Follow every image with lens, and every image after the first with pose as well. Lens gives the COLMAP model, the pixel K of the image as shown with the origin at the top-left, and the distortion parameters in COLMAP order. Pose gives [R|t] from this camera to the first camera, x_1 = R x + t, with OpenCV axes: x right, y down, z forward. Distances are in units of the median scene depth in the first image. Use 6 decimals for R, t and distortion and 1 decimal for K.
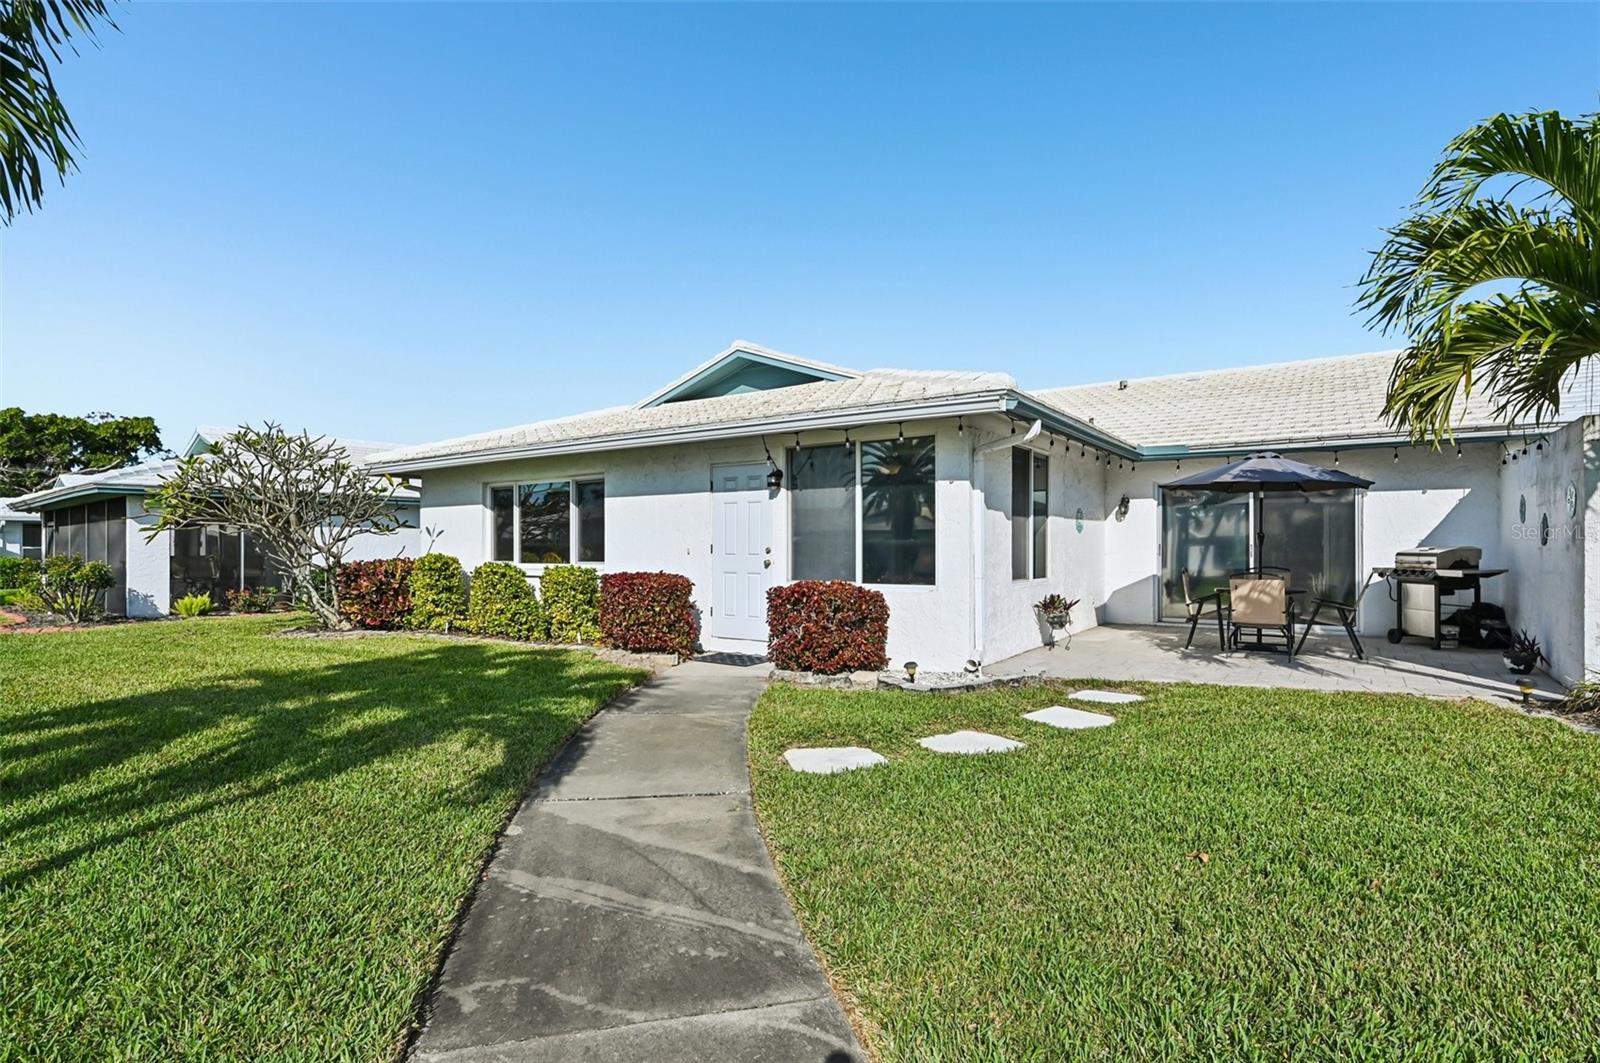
lens RADIAL K [[793.1, 0, 803.1], [0, 793.1, 548.2], [0, 0, 1]] dist [-0.003706, -0.000260]
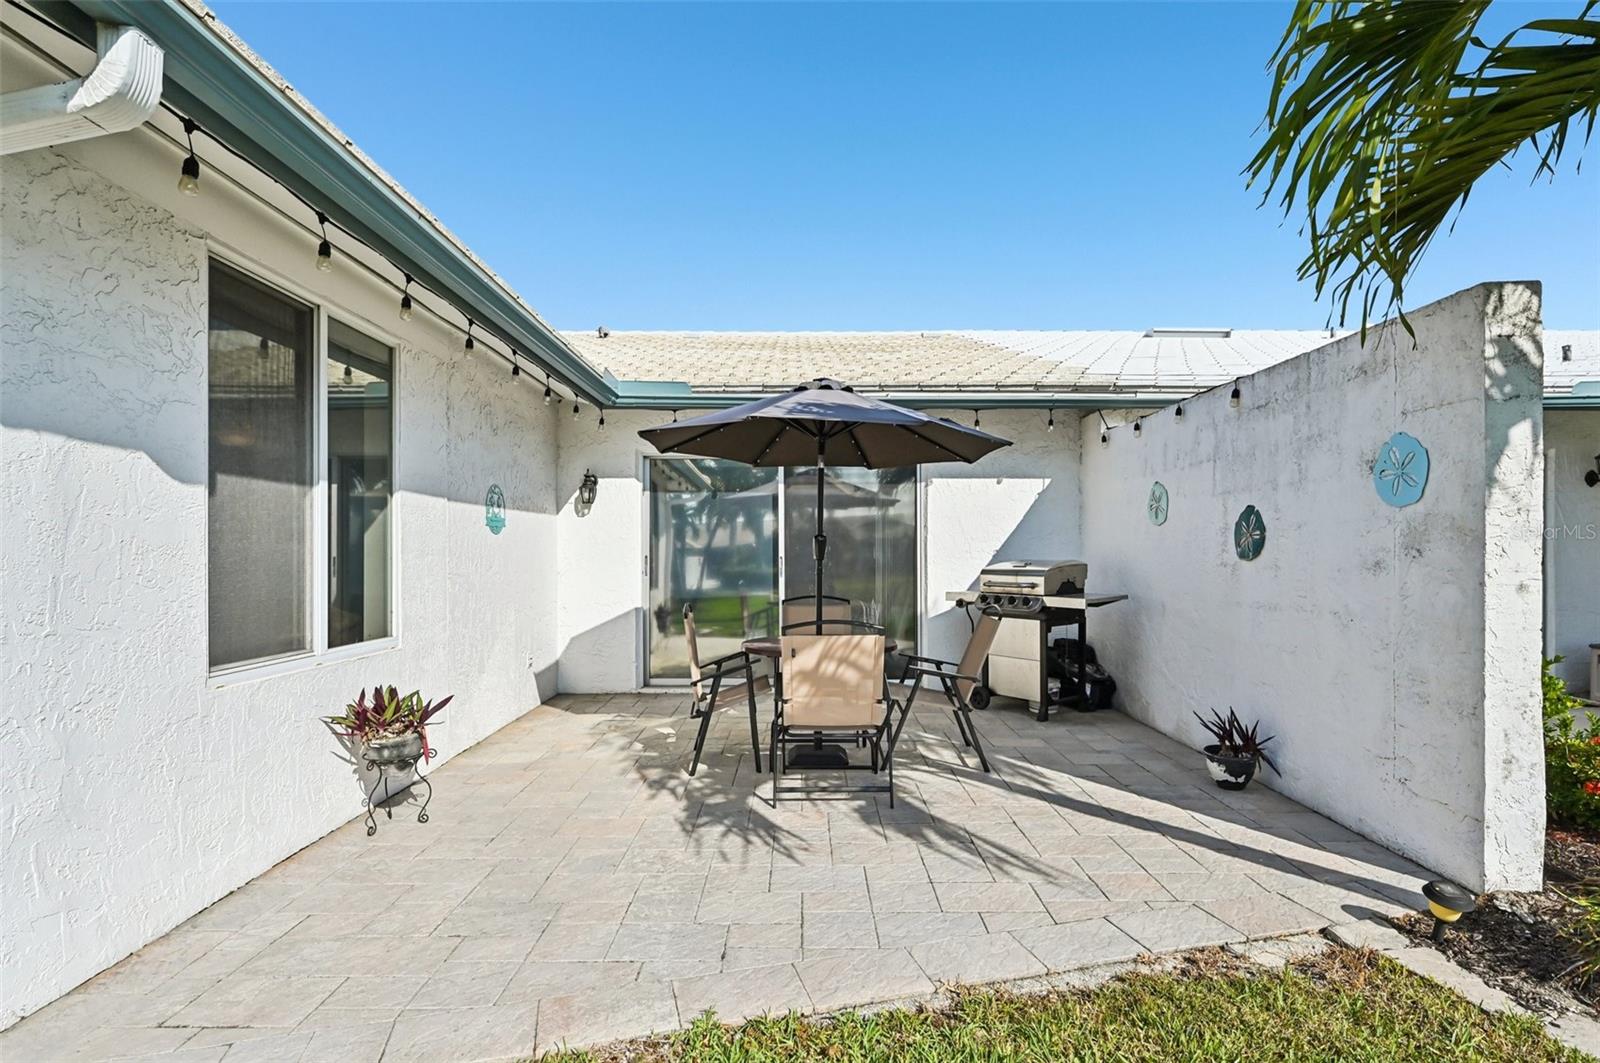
lens RADIAL K [[793.1, 0, 802.1], [0, 793.1, 548.3], [0, 0, 1]] dist [-0.003706, -0.000260]
pose [[0.822905, 0.005344, 0.568153, 0.261078], [0.001207, 0.999937, -0.011154, -0.005127], [-0.568177, 0.009865, 0.822847, 0.557629]]
